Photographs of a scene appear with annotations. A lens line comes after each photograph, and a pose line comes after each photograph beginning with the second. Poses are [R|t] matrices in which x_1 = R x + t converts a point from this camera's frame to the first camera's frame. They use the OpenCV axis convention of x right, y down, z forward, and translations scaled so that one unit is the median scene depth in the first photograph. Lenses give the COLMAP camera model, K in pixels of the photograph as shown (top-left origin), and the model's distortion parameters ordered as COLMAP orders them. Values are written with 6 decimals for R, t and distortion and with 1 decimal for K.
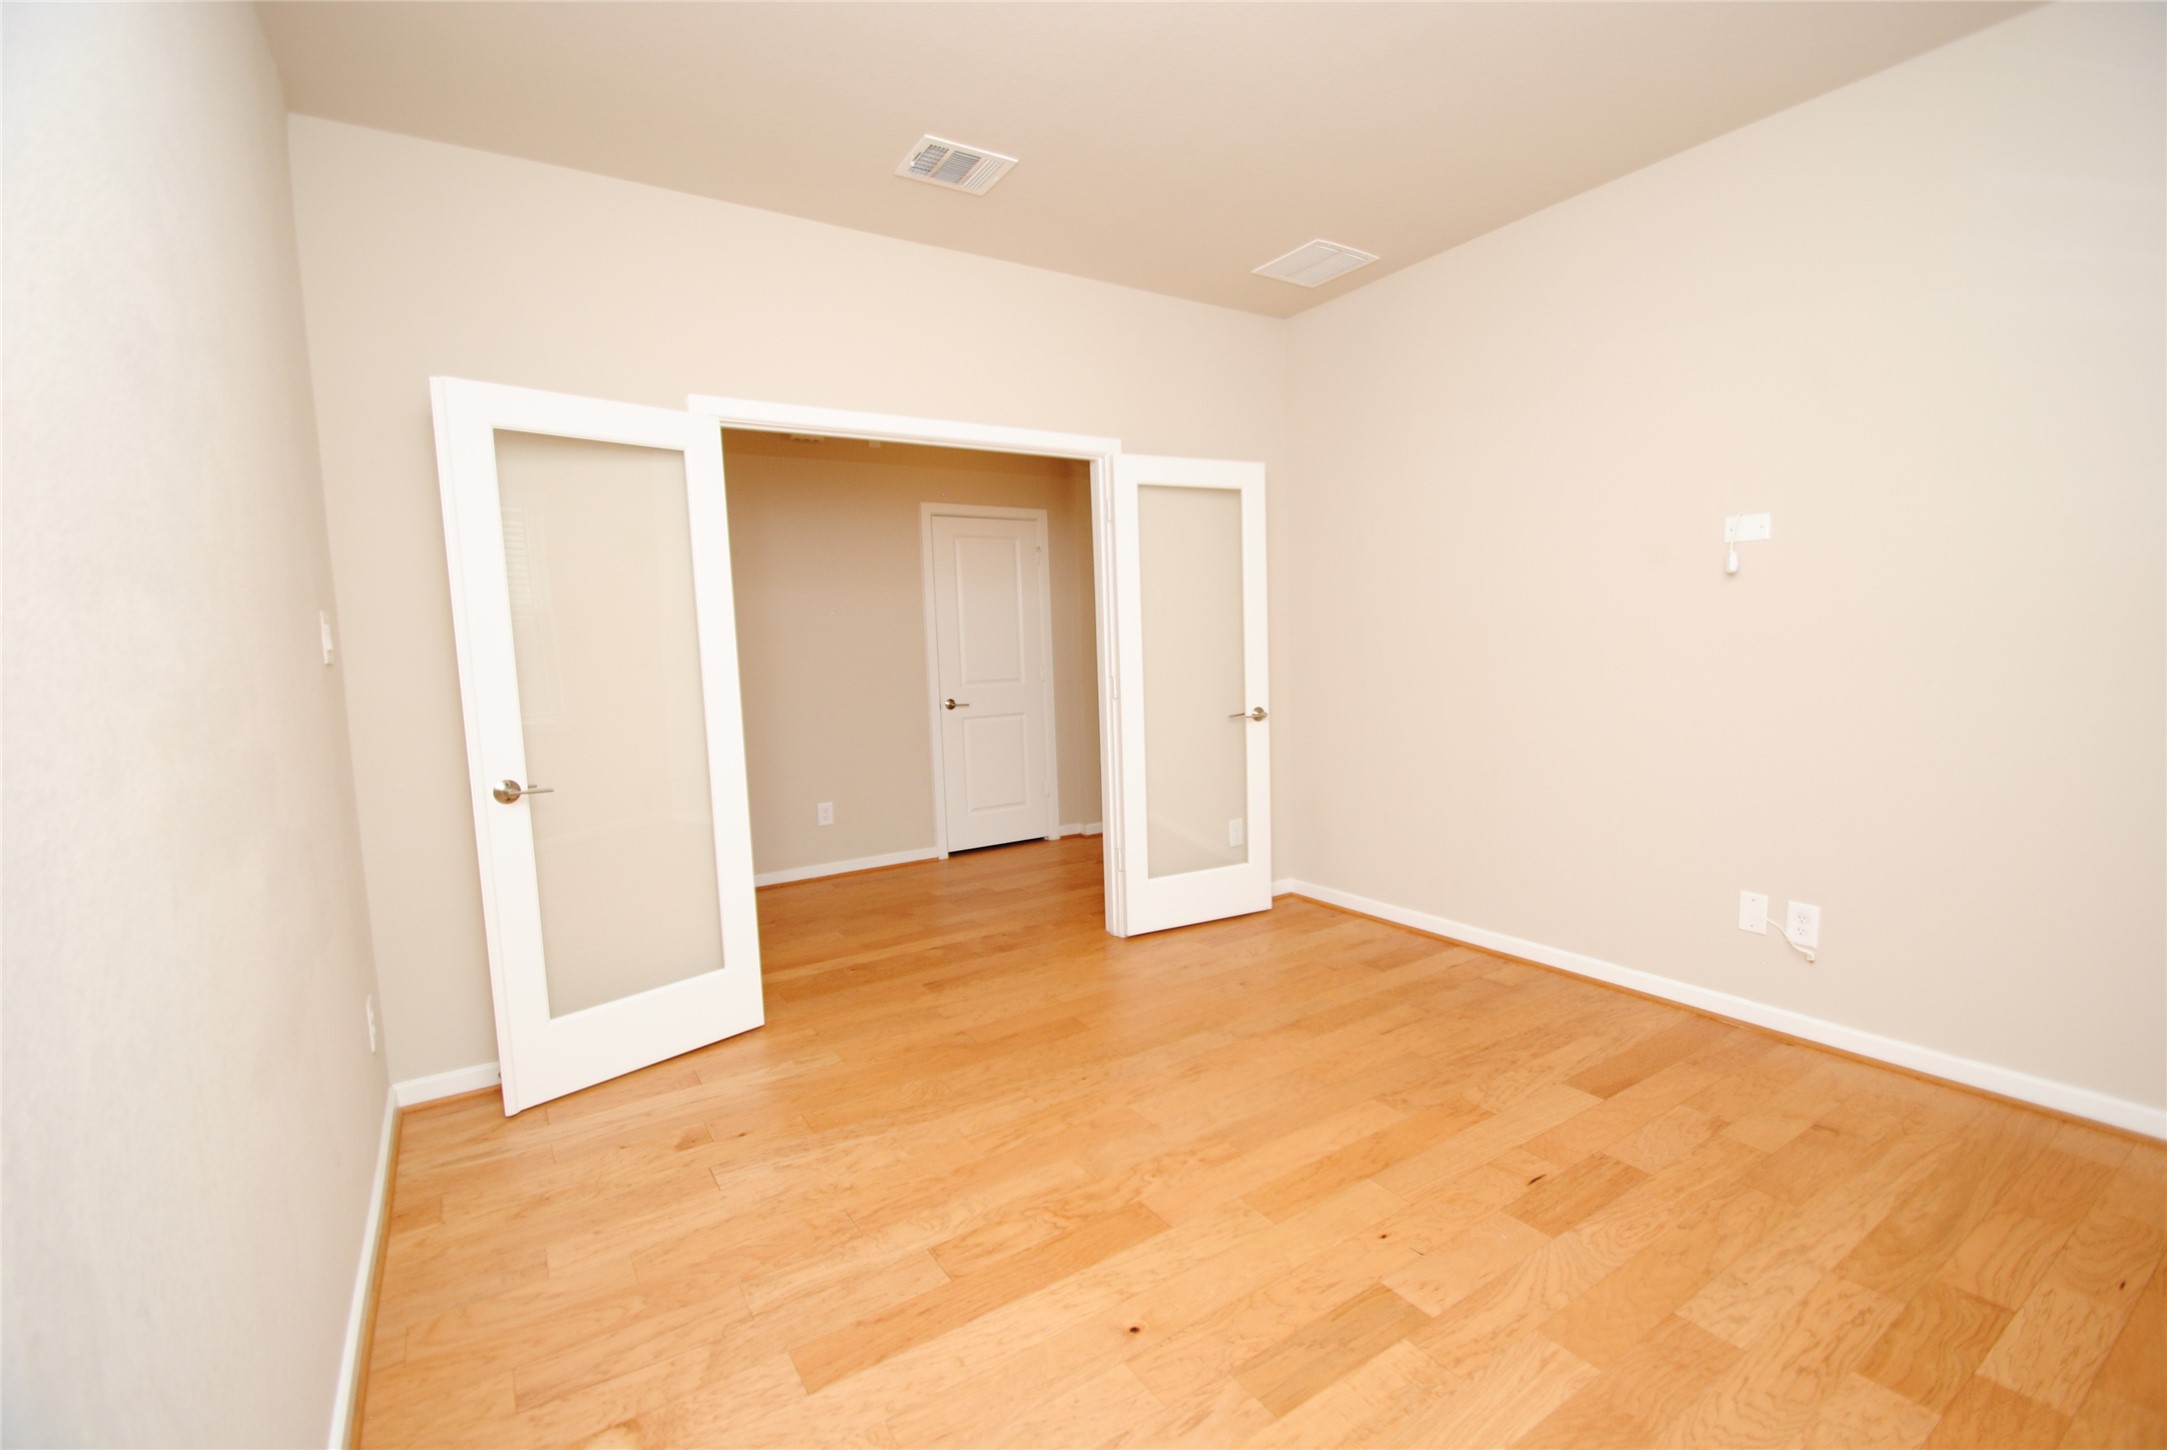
lens RADIAL K [[947.9, 0, 1095.8], [0, 947.9, 731.0], [0, 0, 1]] dist [0.004753, -0.012632]
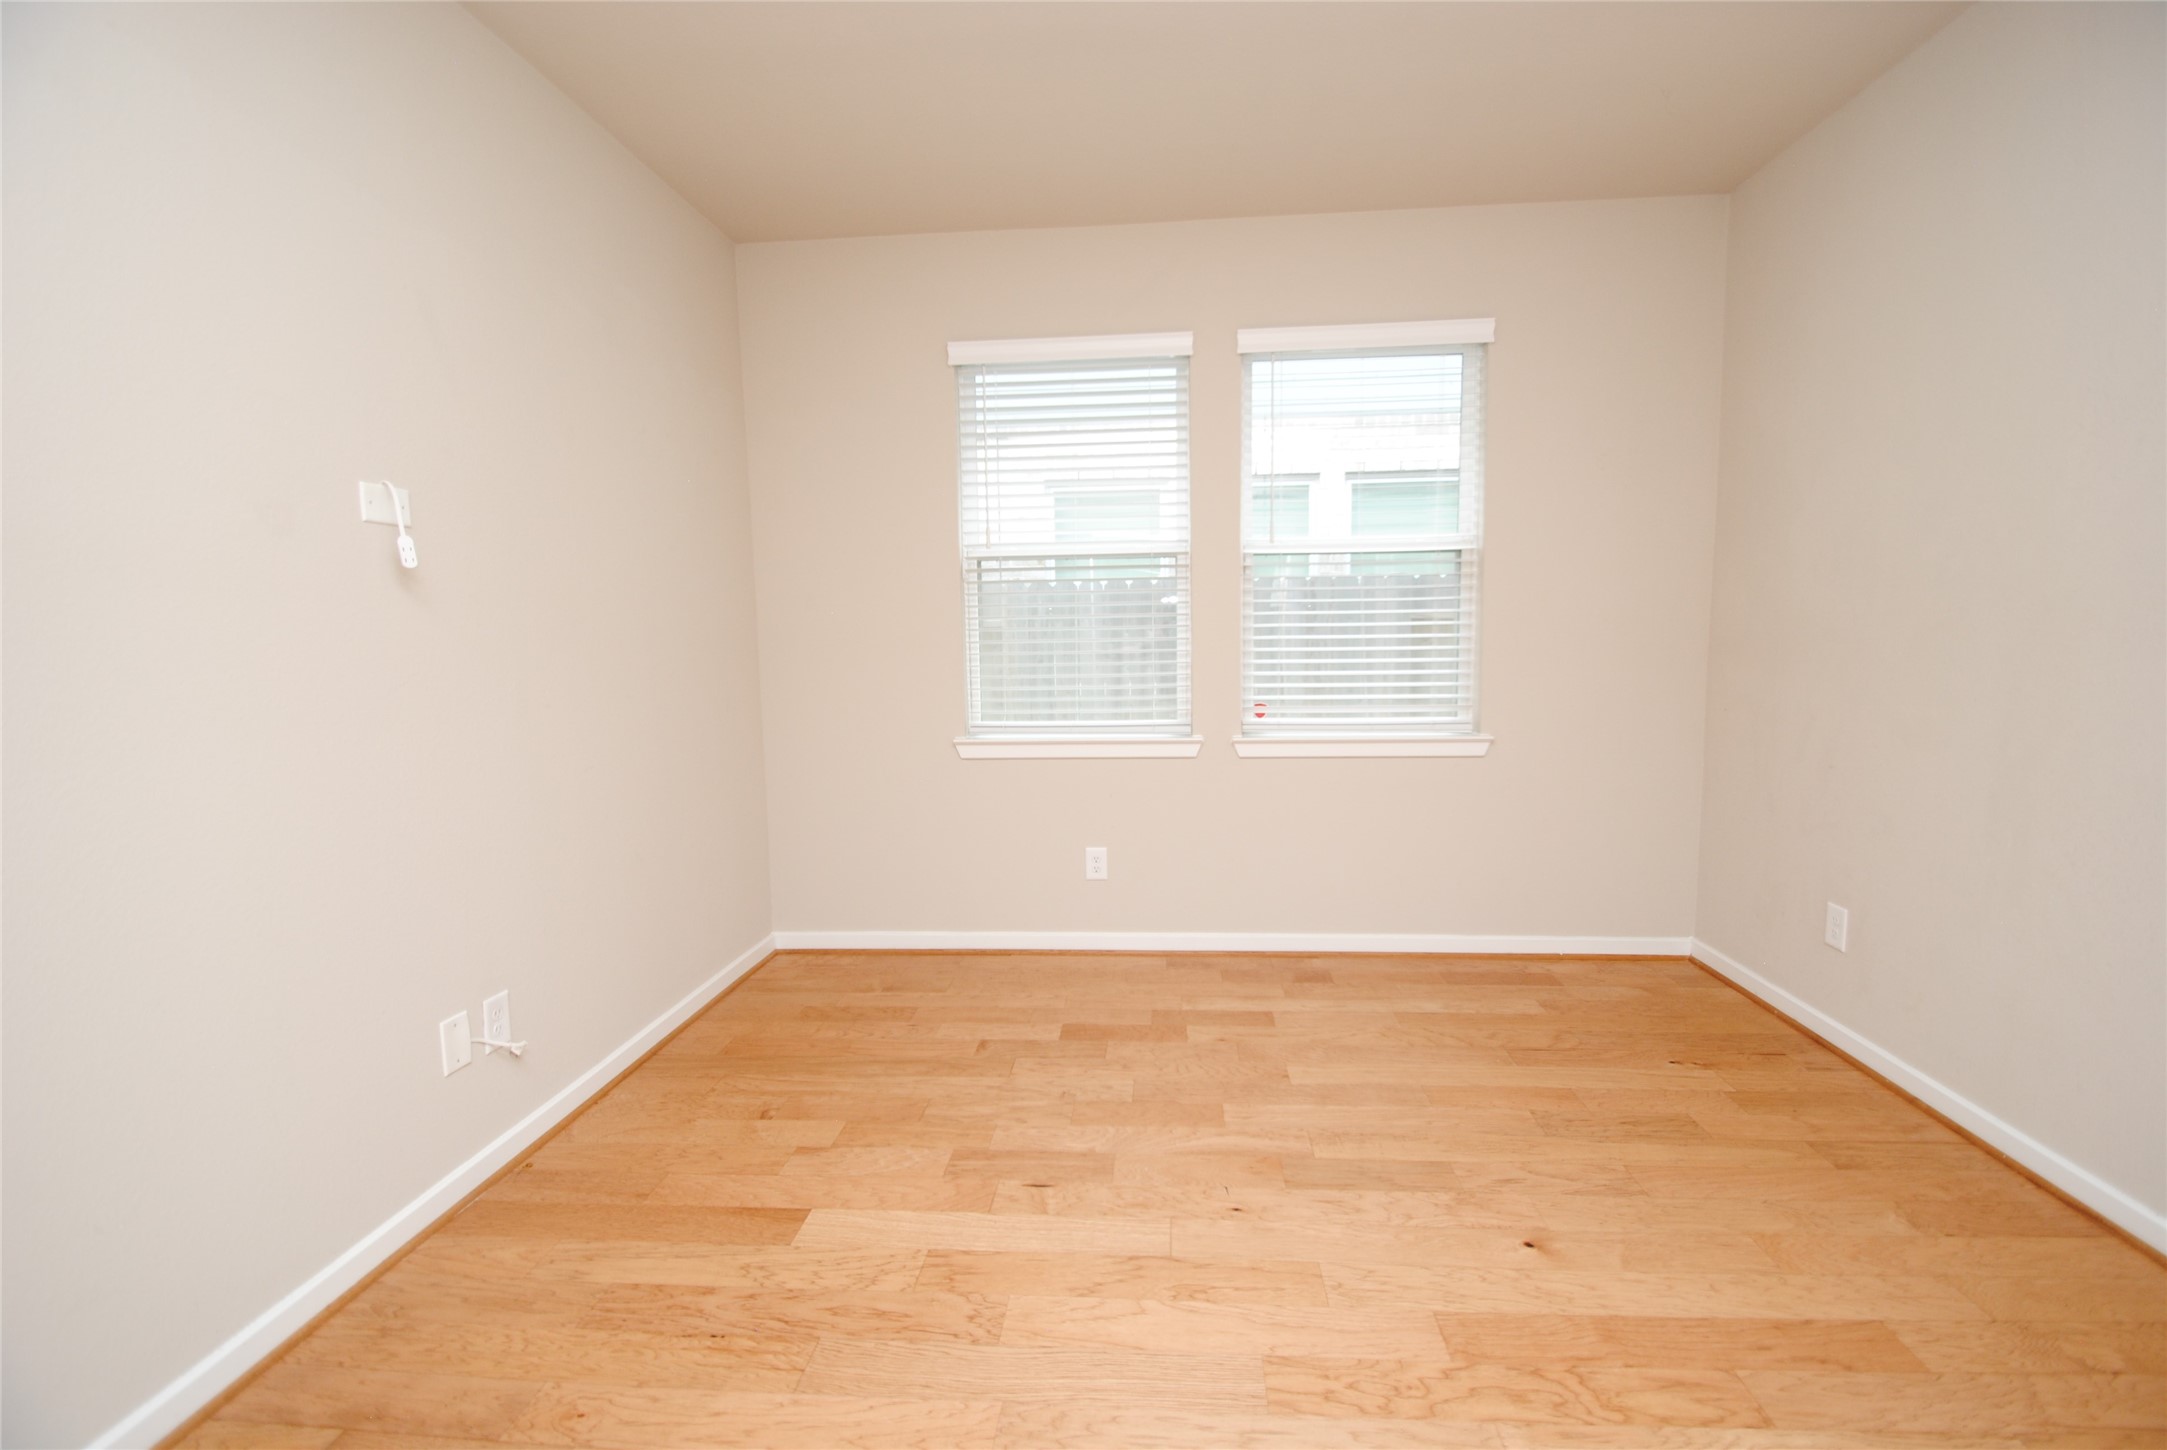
lens RADIAL K [[872.3, 0, 1135.2], [0, 872.3, 697.6], [0, 0, 1]] dist [0.001017, -0.016272]
pose [[-0.787487, 0.004044, 0.616318, -0.182146], [0.109767, 0.984912, 0.133790, -0.142560], [-0.606478, 0.173009, -0.776049, 1.604155]]
